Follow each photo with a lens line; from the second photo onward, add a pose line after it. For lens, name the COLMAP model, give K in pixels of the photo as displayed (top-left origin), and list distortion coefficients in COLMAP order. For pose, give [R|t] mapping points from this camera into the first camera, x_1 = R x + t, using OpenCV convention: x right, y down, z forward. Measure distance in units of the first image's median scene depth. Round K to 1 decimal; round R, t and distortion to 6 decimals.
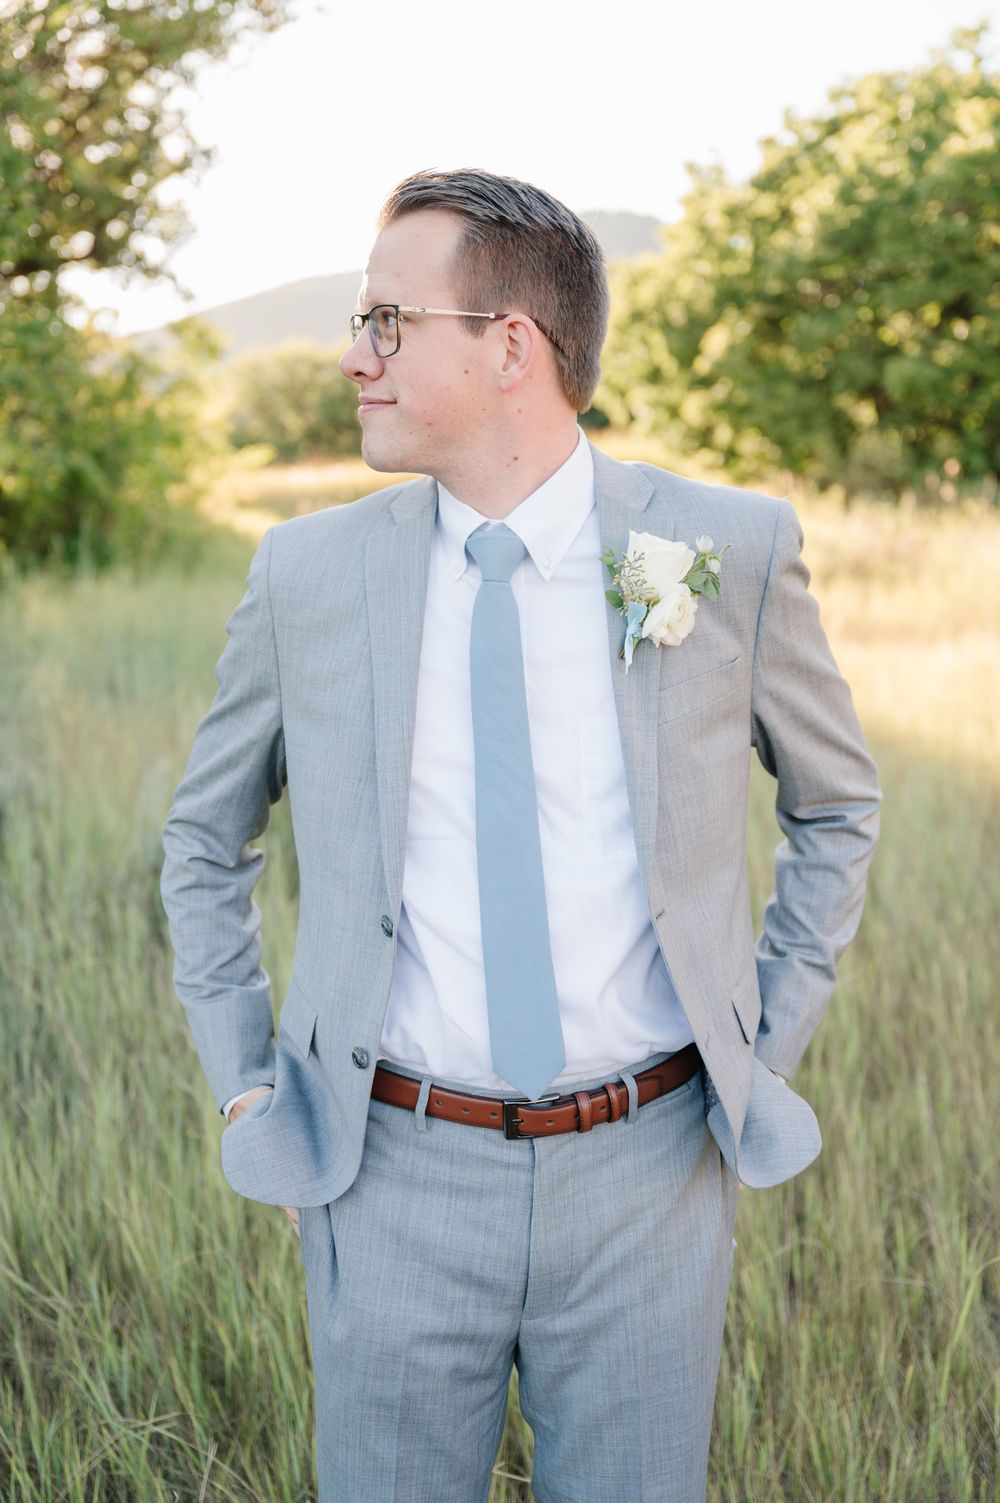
lens RADIAL K [[1632.0, 0, 543.9], [0, 1632.0, 751.2], [0, 0, 1]] dist [-0.012749, -0.020564]
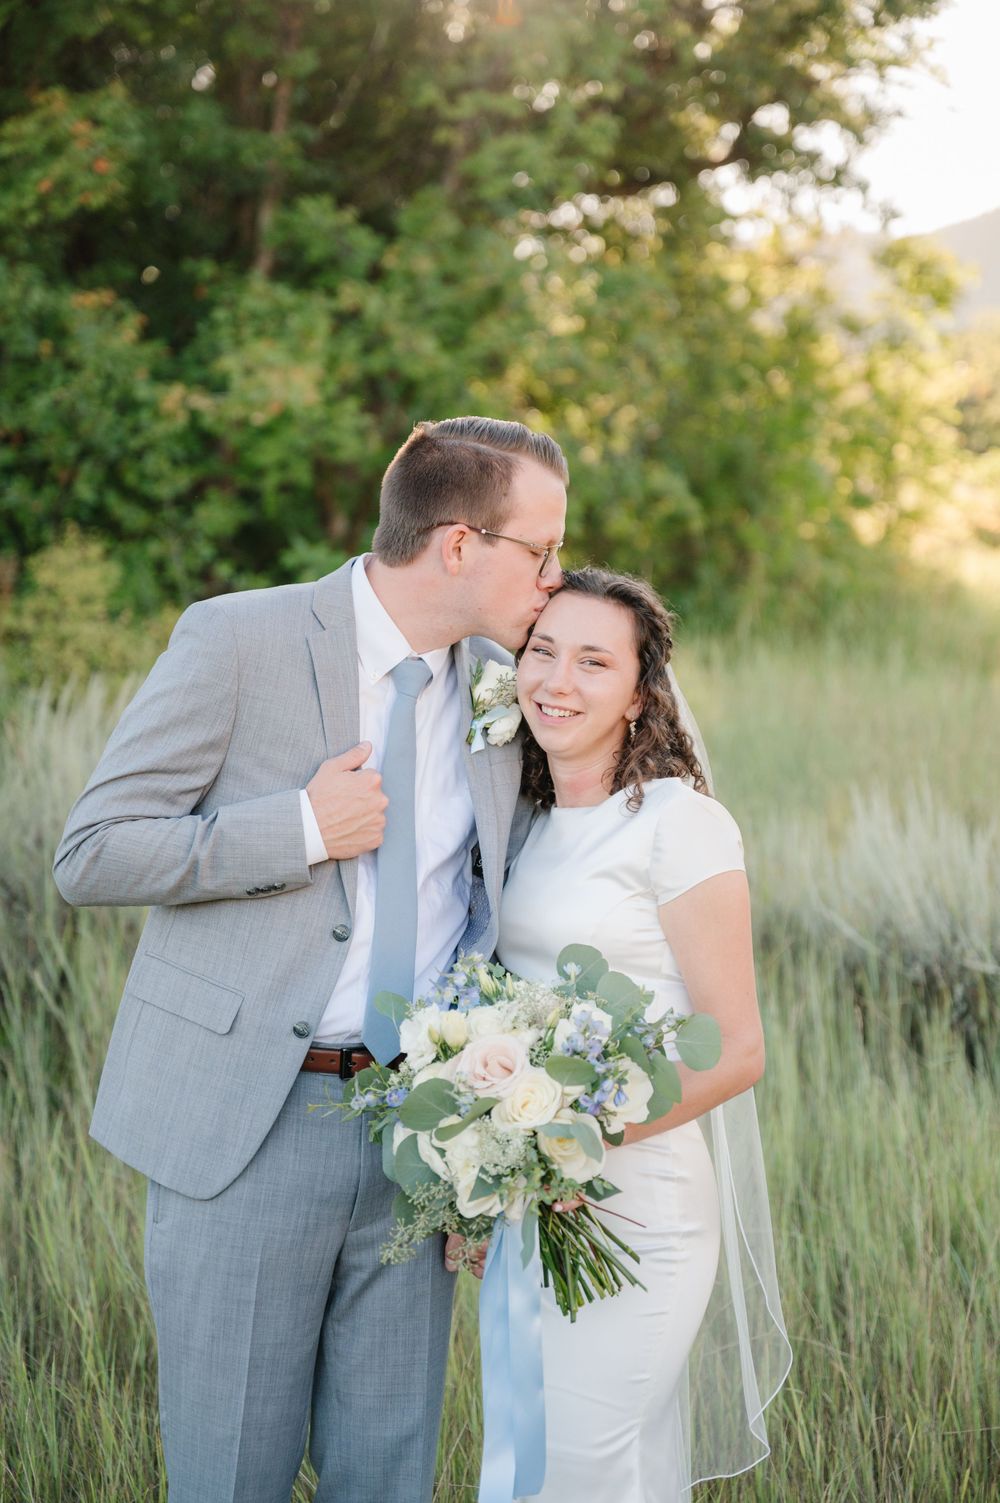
lens RADIAL K [[2957.0, 0, 500.0], [0, 2957.0, 751.5], [0, 0, 1]] dist [0.014994, -0.012737]
pose [[0.926306, 0.037979, -0.374852, 0.068161], [-0.065964, 0.995888, -0.062104, 0.007501], [0.370952, 0.082254, 0.925002, -0.083372]]
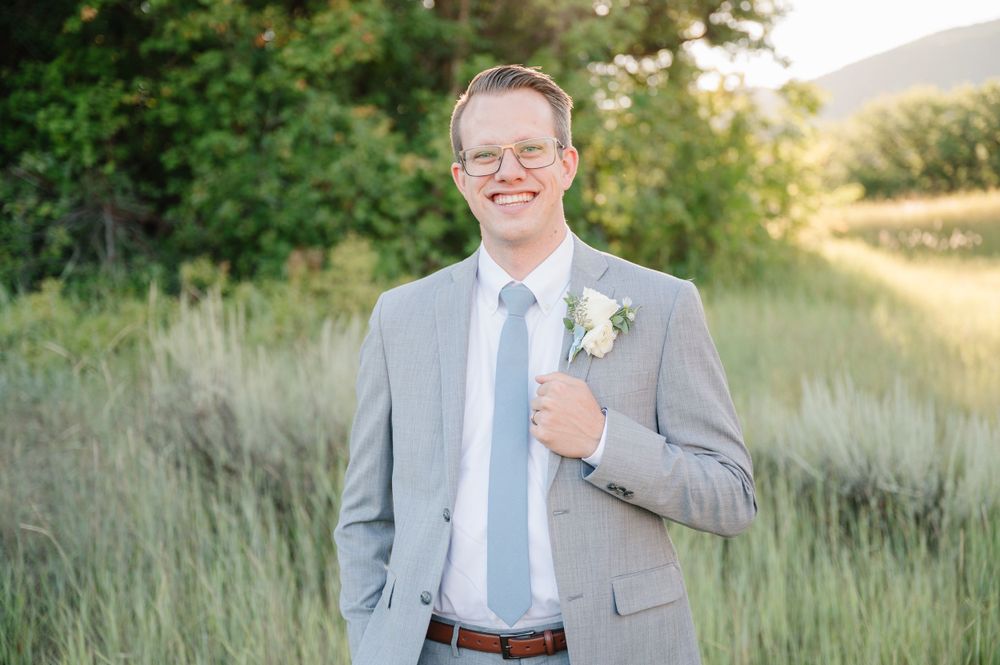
lens RADIAL K [[1444.0, 0, 500.0], [0, 1444.0, 332.5], [0, 0, 1]] dist [0.001637, -0.043455]
pose [[0.904084, 0.023411, -0.426713, 0.041660], [-0.057650, 0.996053, -0.067496, 0.000825], [0.423448, 0.085622, 0.901865, -0.023285]]
